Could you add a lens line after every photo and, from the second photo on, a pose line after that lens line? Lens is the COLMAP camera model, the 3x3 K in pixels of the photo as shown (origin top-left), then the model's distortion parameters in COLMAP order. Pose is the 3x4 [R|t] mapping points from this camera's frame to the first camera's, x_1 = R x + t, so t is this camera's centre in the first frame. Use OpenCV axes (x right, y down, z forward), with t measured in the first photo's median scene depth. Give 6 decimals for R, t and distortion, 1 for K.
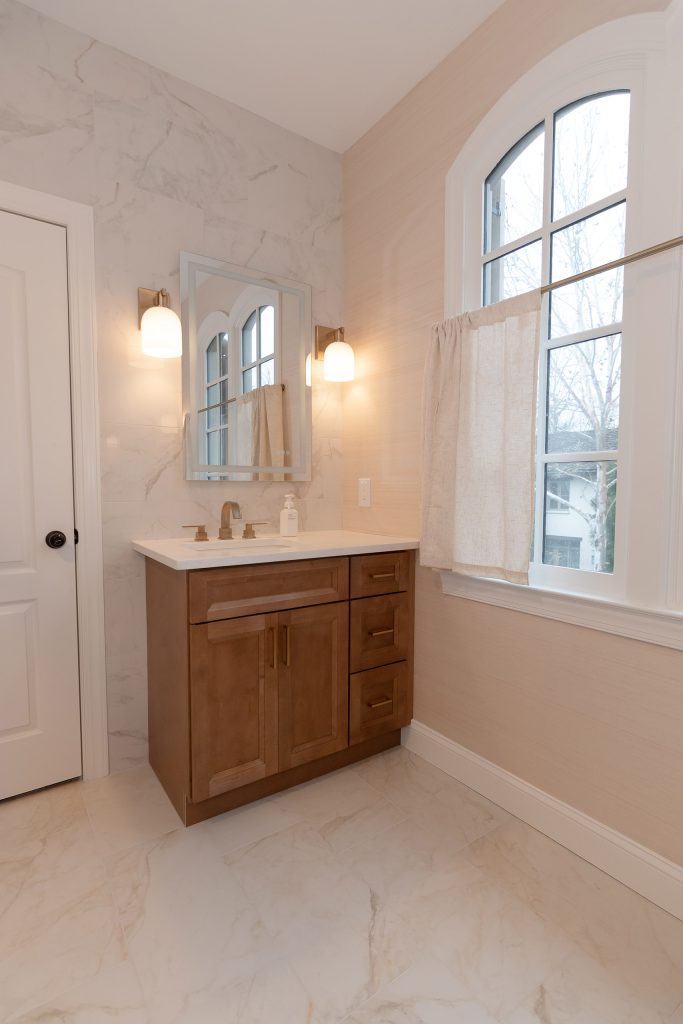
lens RADIAL K [[493.3, 0, 345.0], [0, 493.3, 516.6], [0, 0, 1]] dist [-0.003870, 0.000686]
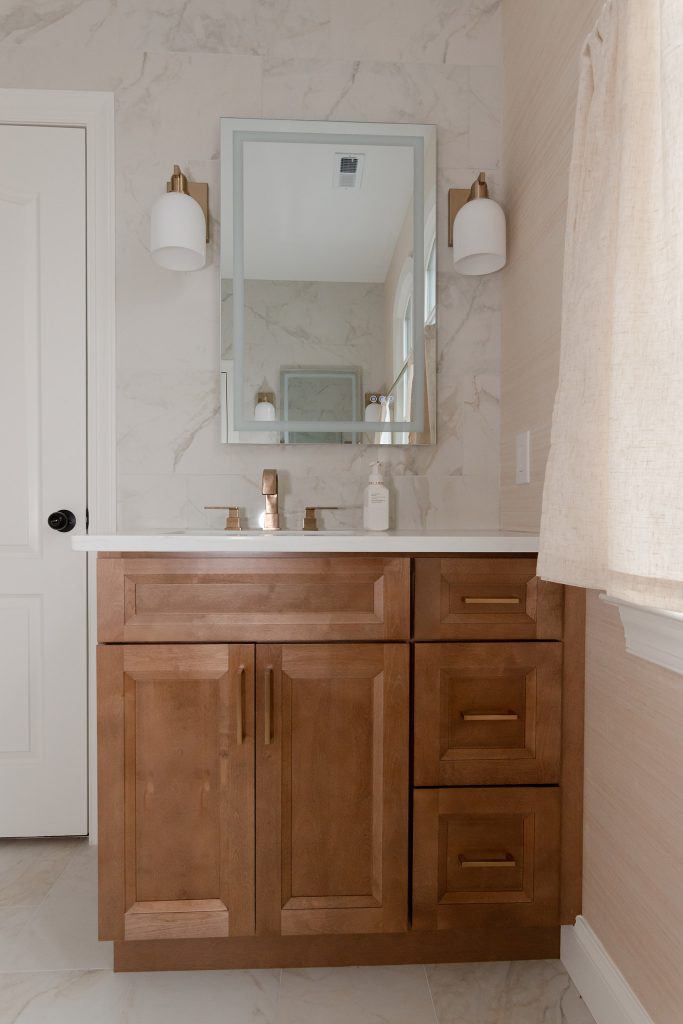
lens RADIAL K [[576.0, 0, 339.3], [0, 576.0, 527.5], [0, 0, 1]] dist [-0.002831, 0.000799]
pose [[0.845206, 0.006956, -0.534396, 0.262494], [-0.032523, 0.998732, -0.038440, 0.074612], [0.533450, 0.049870, 0.844360, 0.437864]]
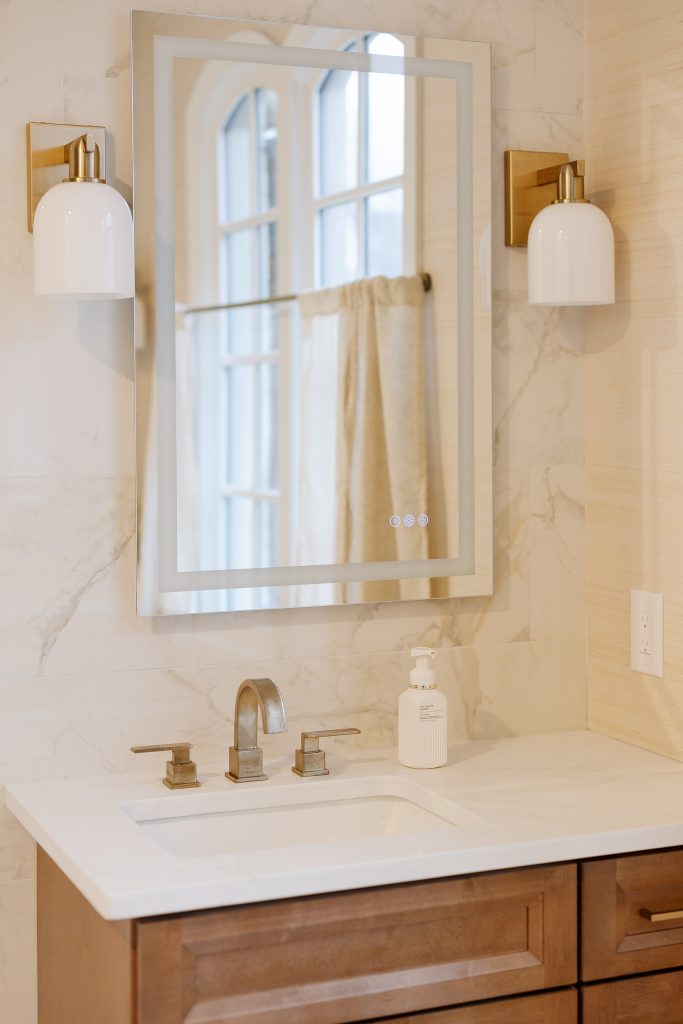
lens RADIAL K [[1622.4, 0, 354.1], [0, 1622.4, 436.0], [0, 0, 1]] dist [0.001726, 0.000000]
pose [[0.979171, -0.002875, -0.203019, 0.086342], [-0.005202, 0.999216, -0.039242, -0.173669], [0.202972, 0.039480, 0.978388, -0.177913]]
